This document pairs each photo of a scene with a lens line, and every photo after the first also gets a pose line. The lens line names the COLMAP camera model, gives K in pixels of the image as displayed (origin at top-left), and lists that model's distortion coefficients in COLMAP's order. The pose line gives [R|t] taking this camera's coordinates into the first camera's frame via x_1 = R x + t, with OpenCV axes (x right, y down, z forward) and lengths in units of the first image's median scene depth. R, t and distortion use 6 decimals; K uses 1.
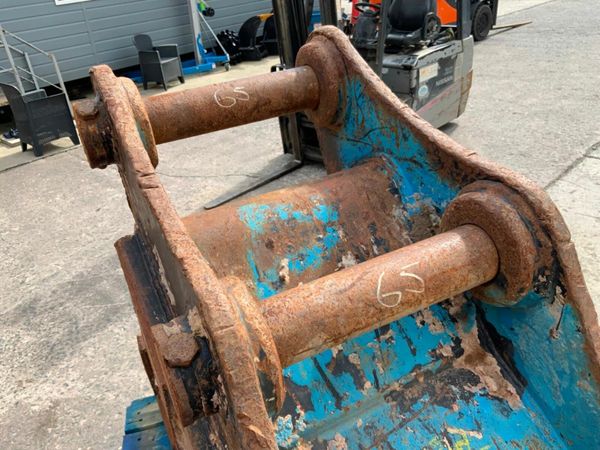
lens RADIAL K [[503.7, 0, 304.4], [0, 503.7, 229.2], [0, 0, 1]] dist [0.062431, -0.128991]
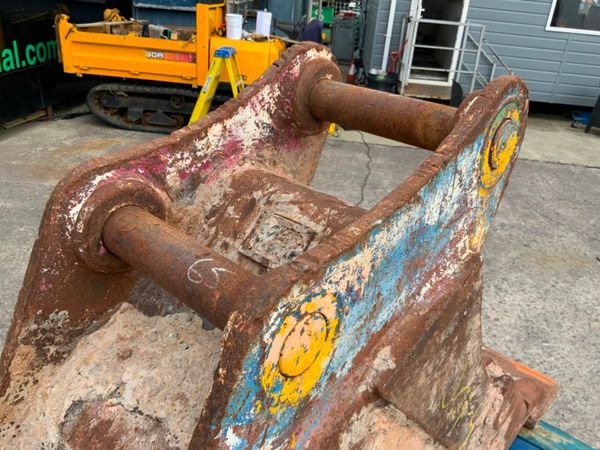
lens RADIAL K [[503.7, 0, 294.5], [0, 503.7, 227.3], [0, 0, 1]] dist [0.062431, -0.128991]
pose [[0.598815, 0.462273, -0.654006, 0.821272], [-0.492508, 0.856493, 0.154451, -0.000811], [0.631550, 0.229616, 0.740555, -0.112362]]
